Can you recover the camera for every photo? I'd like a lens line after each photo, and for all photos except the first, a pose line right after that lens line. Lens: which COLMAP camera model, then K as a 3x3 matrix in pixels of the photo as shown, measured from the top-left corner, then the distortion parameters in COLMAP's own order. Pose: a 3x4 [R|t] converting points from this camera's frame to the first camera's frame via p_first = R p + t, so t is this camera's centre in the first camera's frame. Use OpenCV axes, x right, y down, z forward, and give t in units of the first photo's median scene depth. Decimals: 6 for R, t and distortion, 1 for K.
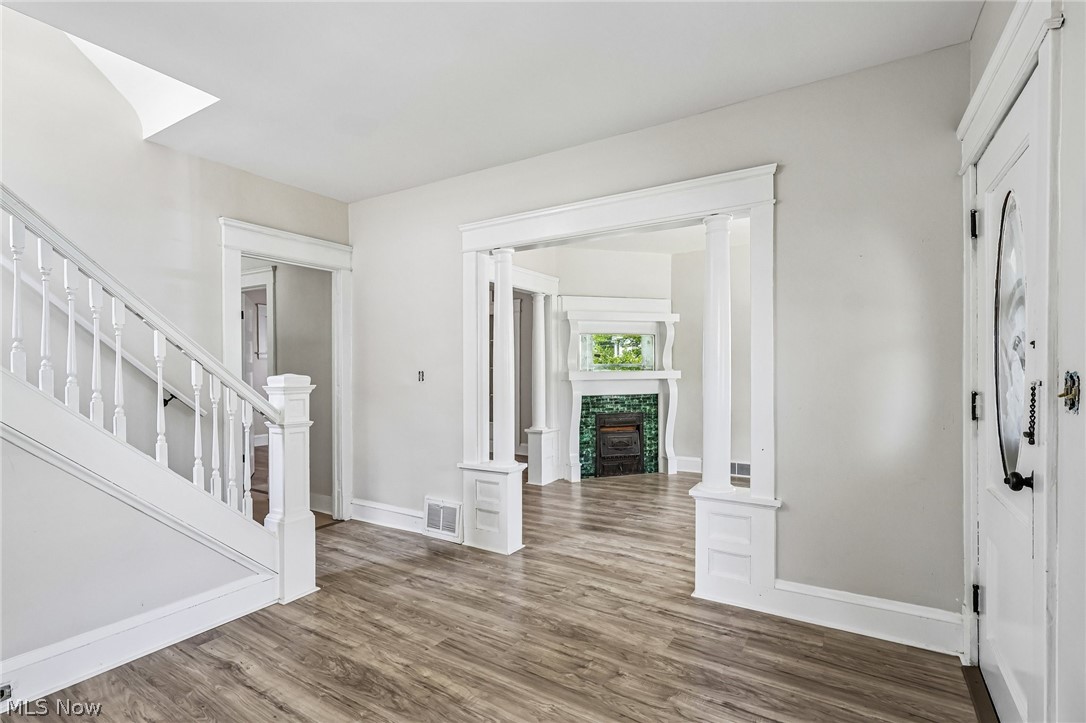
lens RADIAL K [[509.9, 0, 541.6], [0, 509.9, 370.1], [0, 0, 1]] dist [-0.004361, 0.001707]
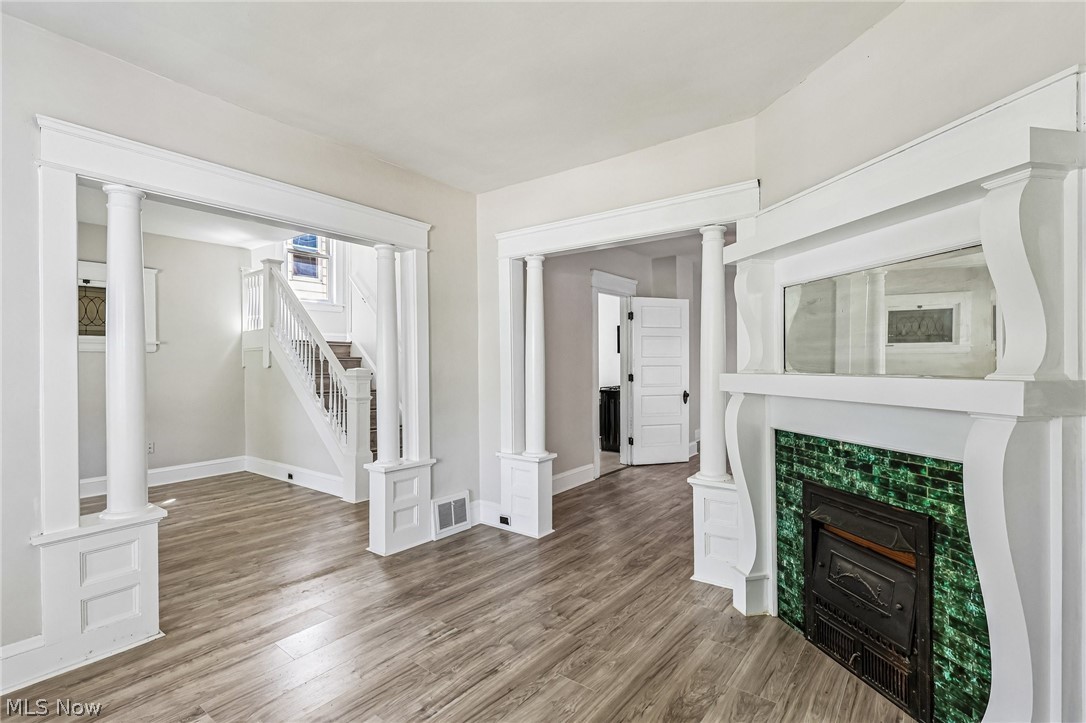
lens RADIAL K [[509.9, 0, 551.3], [0, 509.9, 353.2], [0, 0, 1]] dist [-0.004361, 0.001707]
pose [[-0.052148, -0.012383, -0.998563, 0.540344], [-0.002678, 0.999921, -0.012260, -0.009088], [0.998636, 0.002034, -0.052177, 0.854031]]
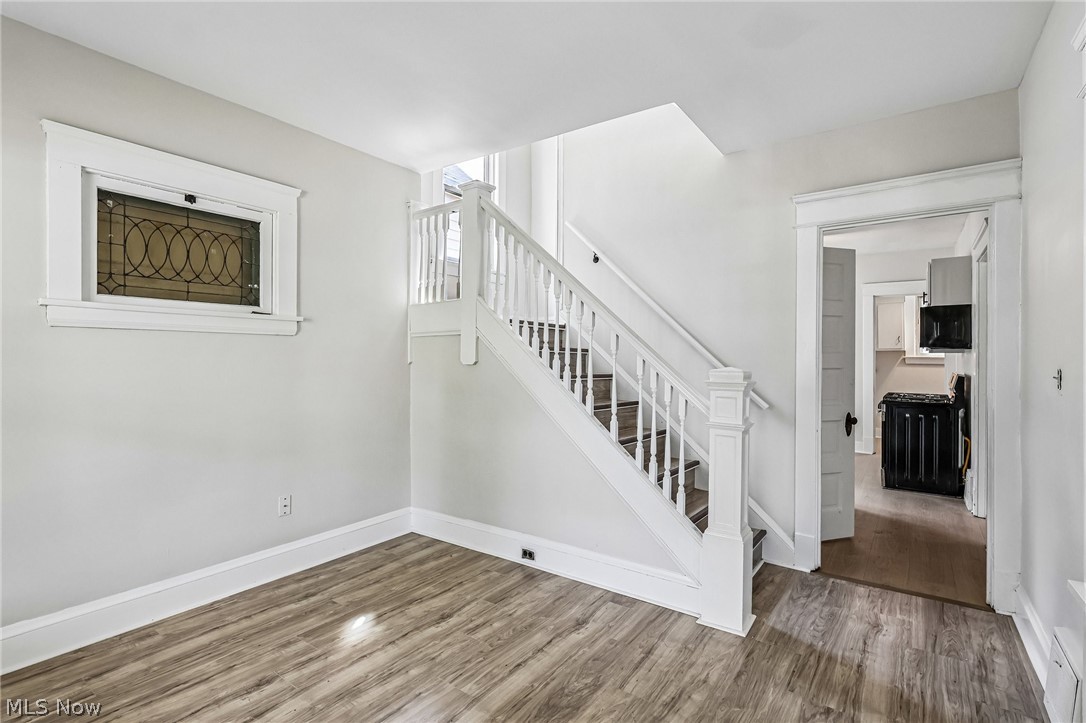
lens RADIAL K [[509.9, 0, 540.1], [0, 509.9, 358.7], [0, 0, 1]] dist [-0.004361, 0.001707]
pose [[-0.072712, -0.003574, -0.997347, 0.273140], [-0.010229, 0.999944, -0.002837, -0.000618], [0.997301, 0.009996, -0.072744, 0.517387]]
